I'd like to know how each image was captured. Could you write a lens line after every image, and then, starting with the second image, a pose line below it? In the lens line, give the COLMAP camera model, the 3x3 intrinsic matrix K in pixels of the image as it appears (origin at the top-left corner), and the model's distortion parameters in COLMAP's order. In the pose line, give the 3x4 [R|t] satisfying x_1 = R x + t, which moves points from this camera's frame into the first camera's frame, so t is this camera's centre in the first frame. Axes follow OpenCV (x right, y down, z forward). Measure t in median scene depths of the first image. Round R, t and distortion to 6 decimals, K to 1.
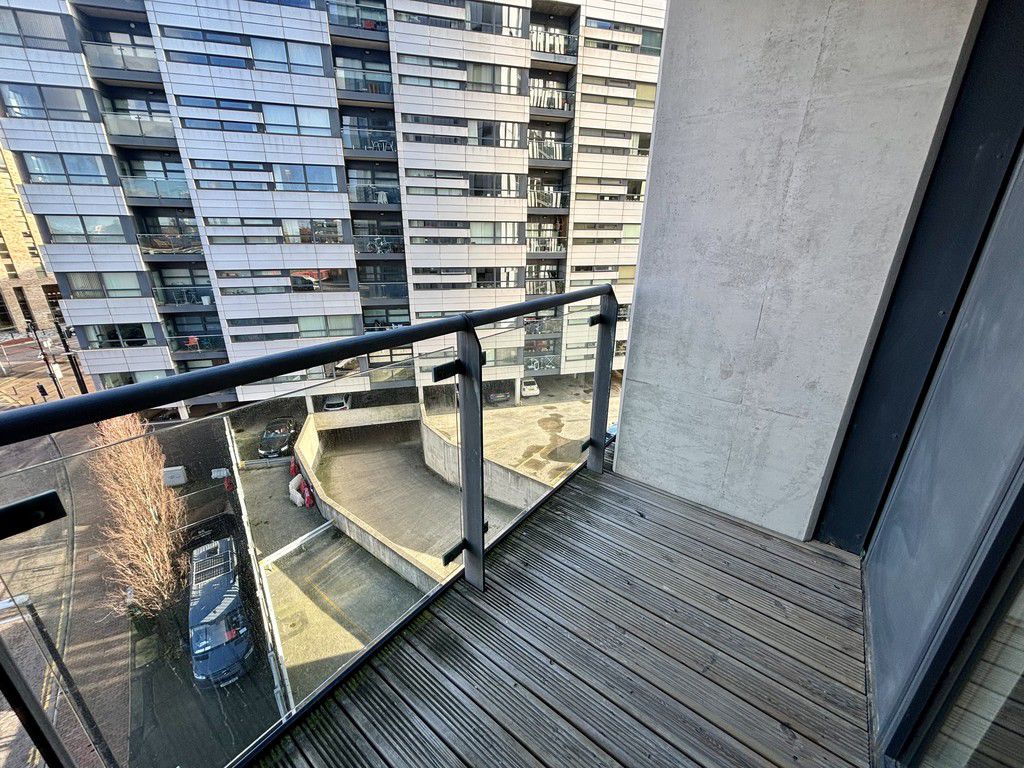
lens RADIAL K [[412.2, 0, 512.0], [0, 412.2, 384.0], [0, 0, 1]] dist [0.000608, 0.000198]
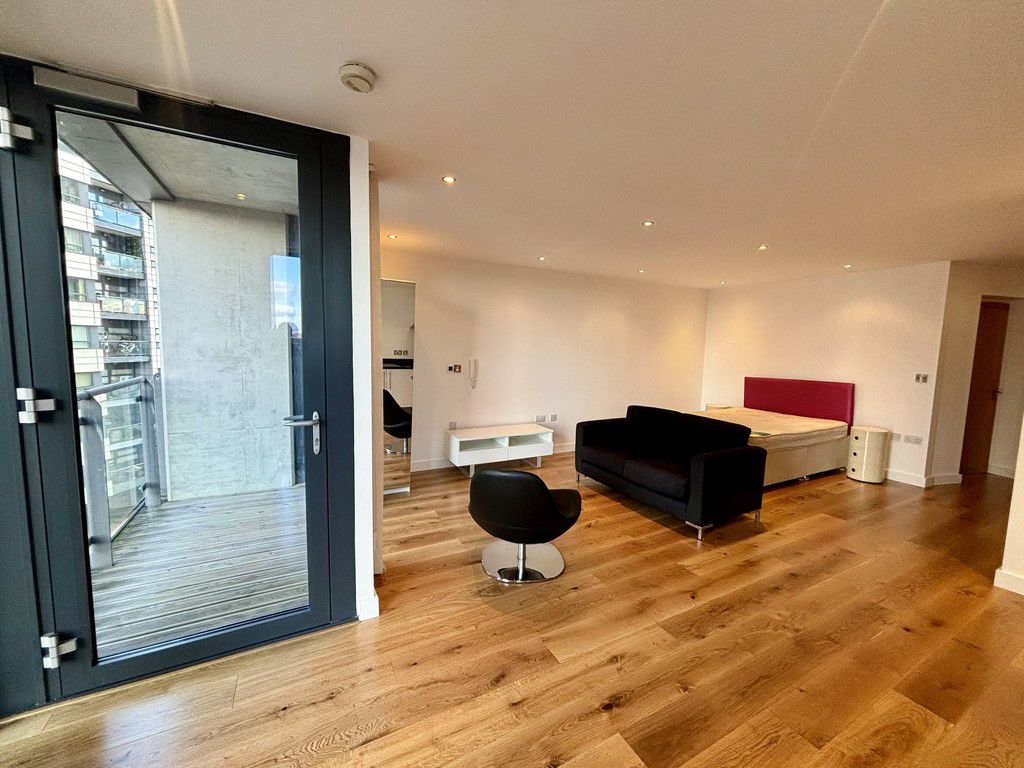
lens RADIAL K [[412.2, 0, 512.0], [0, 412.2, 384.0], [0, 0, 1]] dist [0.000608, 0.000198]
pose [[0.418655, -0.083071, 0.904338, -0.731697], [0.299828, 0.952613, -0.051297, 0.356927], [-0.857223, 0.292622, 0.423724, -1.078526]]
